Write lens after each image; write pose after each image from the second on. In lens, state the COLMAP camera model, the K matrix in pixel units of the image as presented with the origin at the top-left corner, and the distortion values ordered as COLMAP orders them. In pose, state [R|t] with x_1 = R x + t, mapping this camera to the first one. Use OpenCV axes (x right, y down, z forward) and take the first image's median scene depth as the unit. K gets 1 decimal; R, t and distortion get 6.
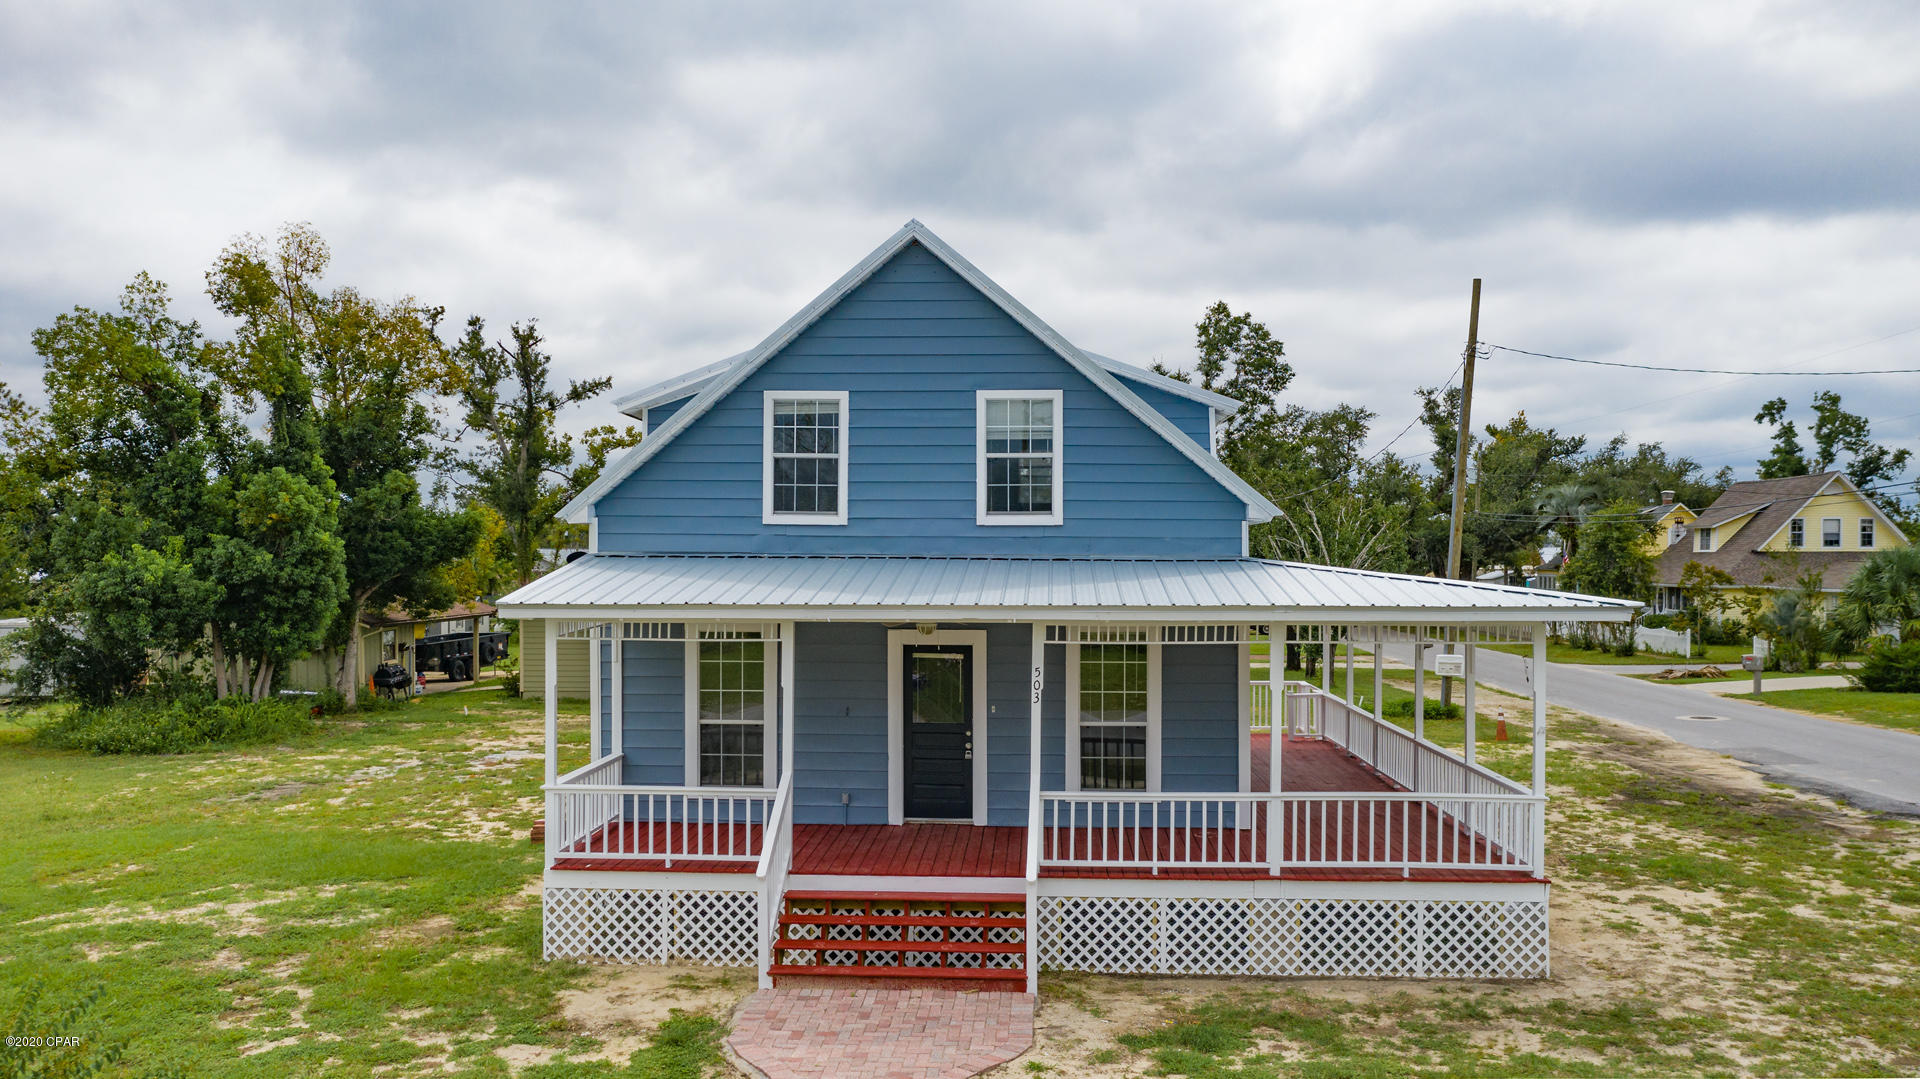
lens RADIAL K [[1519.0, 0, 959.1], [0, 1519.0, 580.3], [0, 0, 1]] dist [-0.001249, 0.004338]
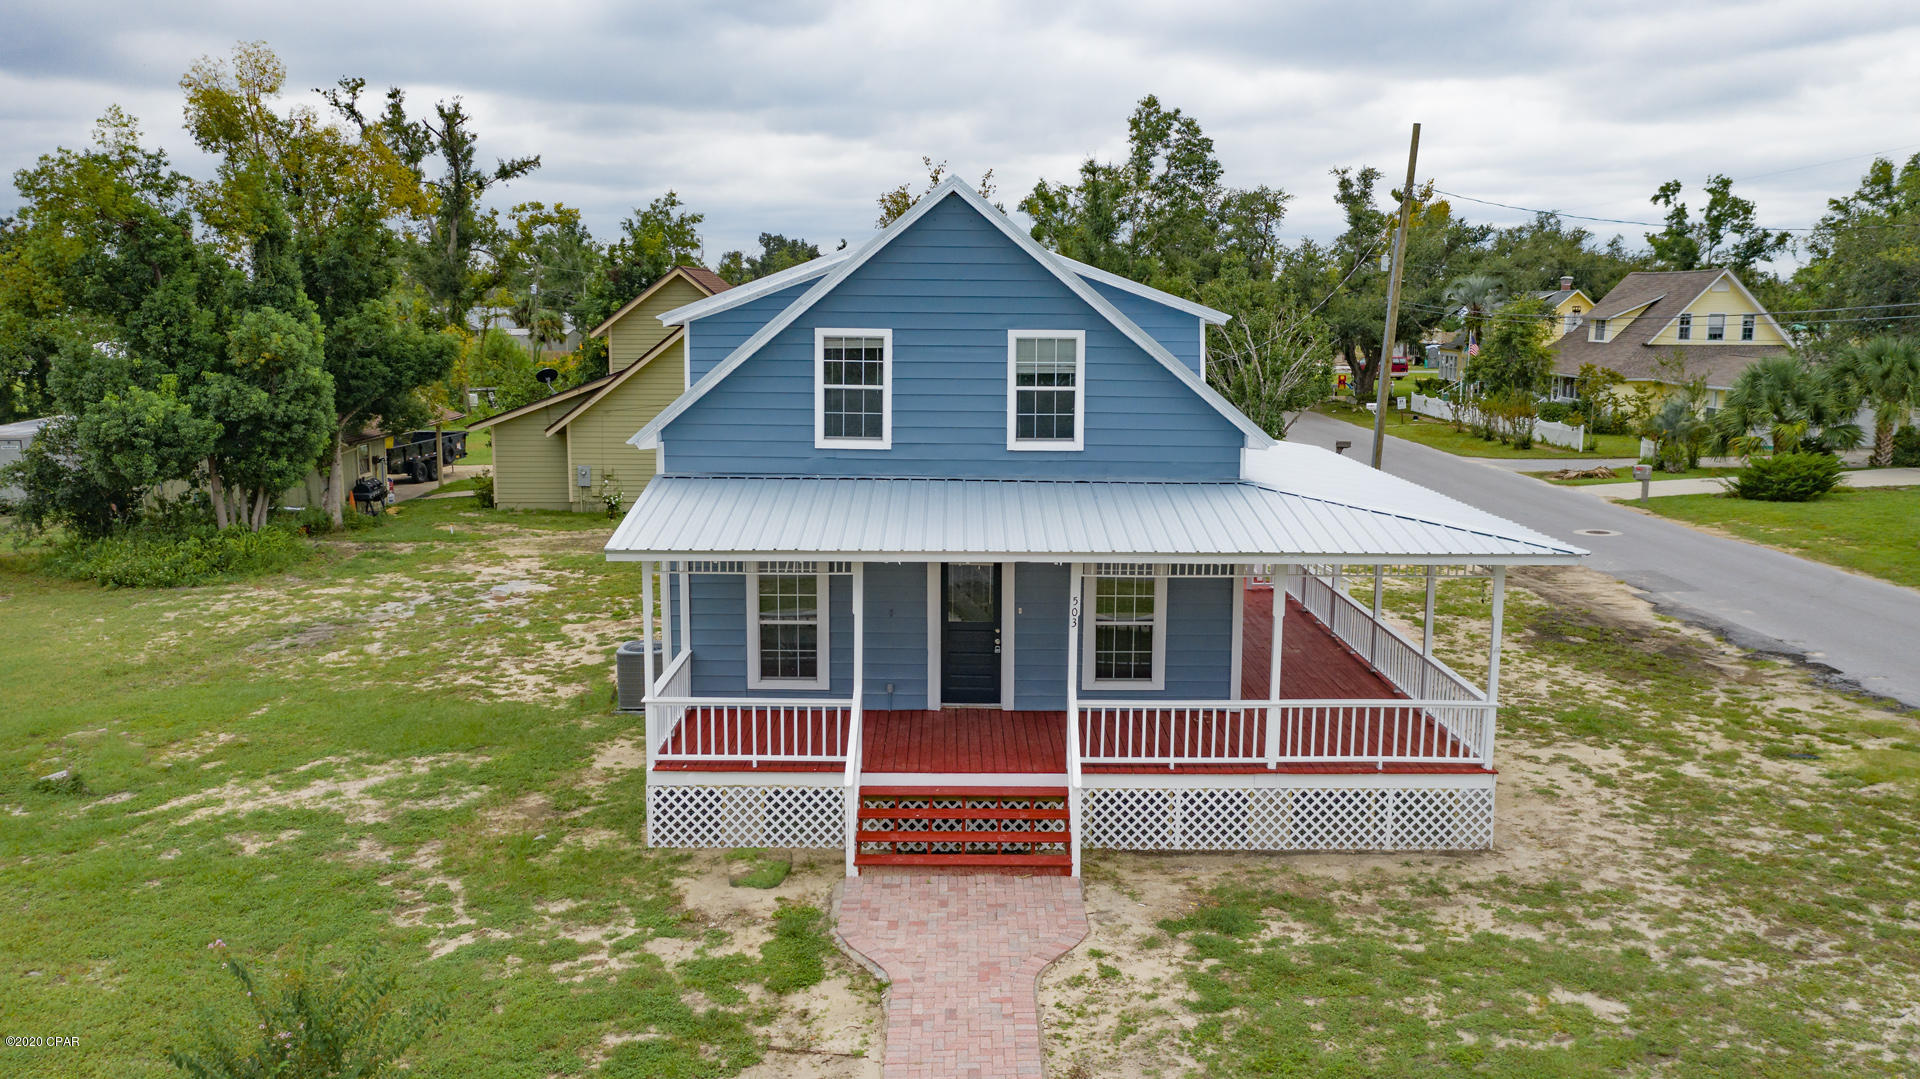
lens RADIAL K [[1499.8, 0, 960.0], [0, 1499.8, 539.5], [0, 0, 1]] dist [-0.007625, 0.017487]
pose [[0.997917, -0.005512, 0.064280, -0.094158], [-0.003717, 0.989778, 0.142569, -0.128107], [-0.064409, -0.142511, 0.987695, -0.102003]]
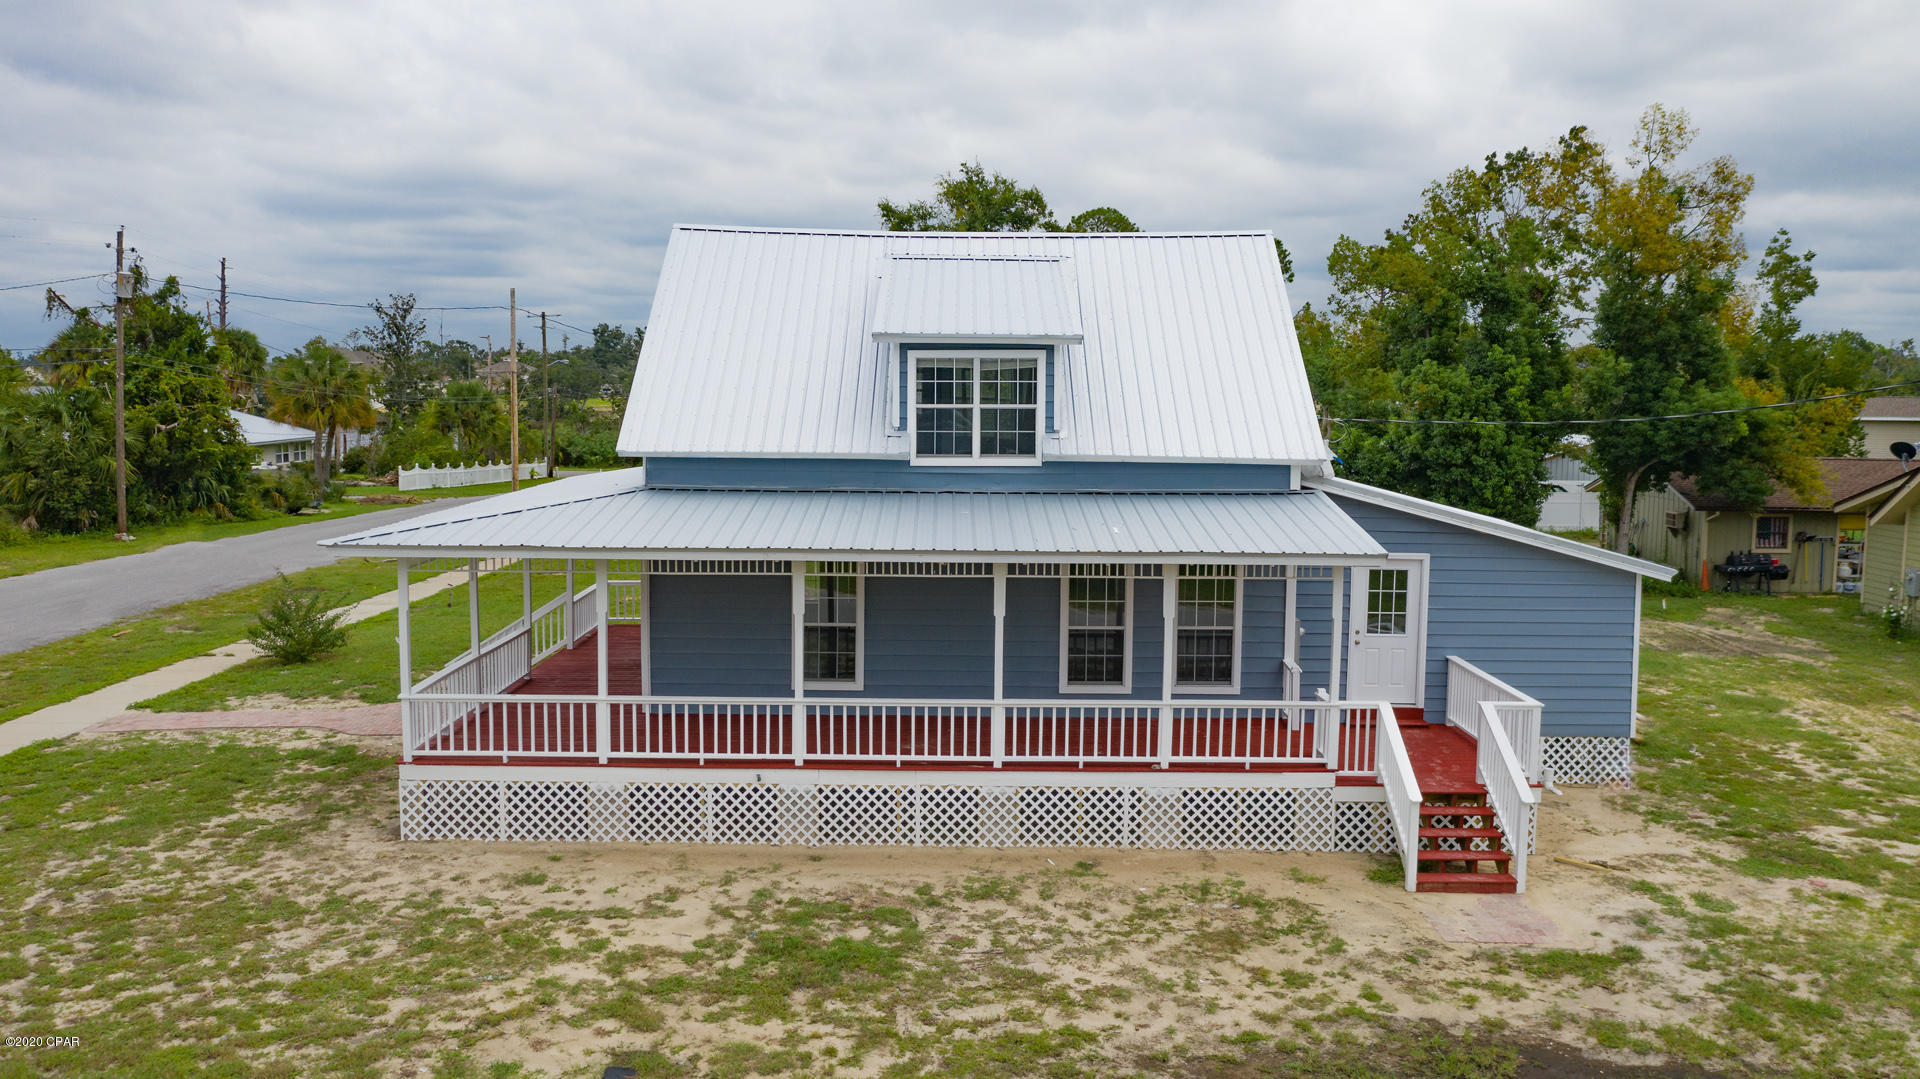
lens RADIAL K [[1499.8, 0, 960.0], [0, 1499.8, 539.5], [0, 0, 1]] dist [-0.007625, 0.017487]
pose [[0.053058, 0.113149, -0.992160, 1.337272], [-0.022370, 0.993445, 0.112099, -0.106906], [0.998341, 0.016247, 0.055242, 1.159545]]
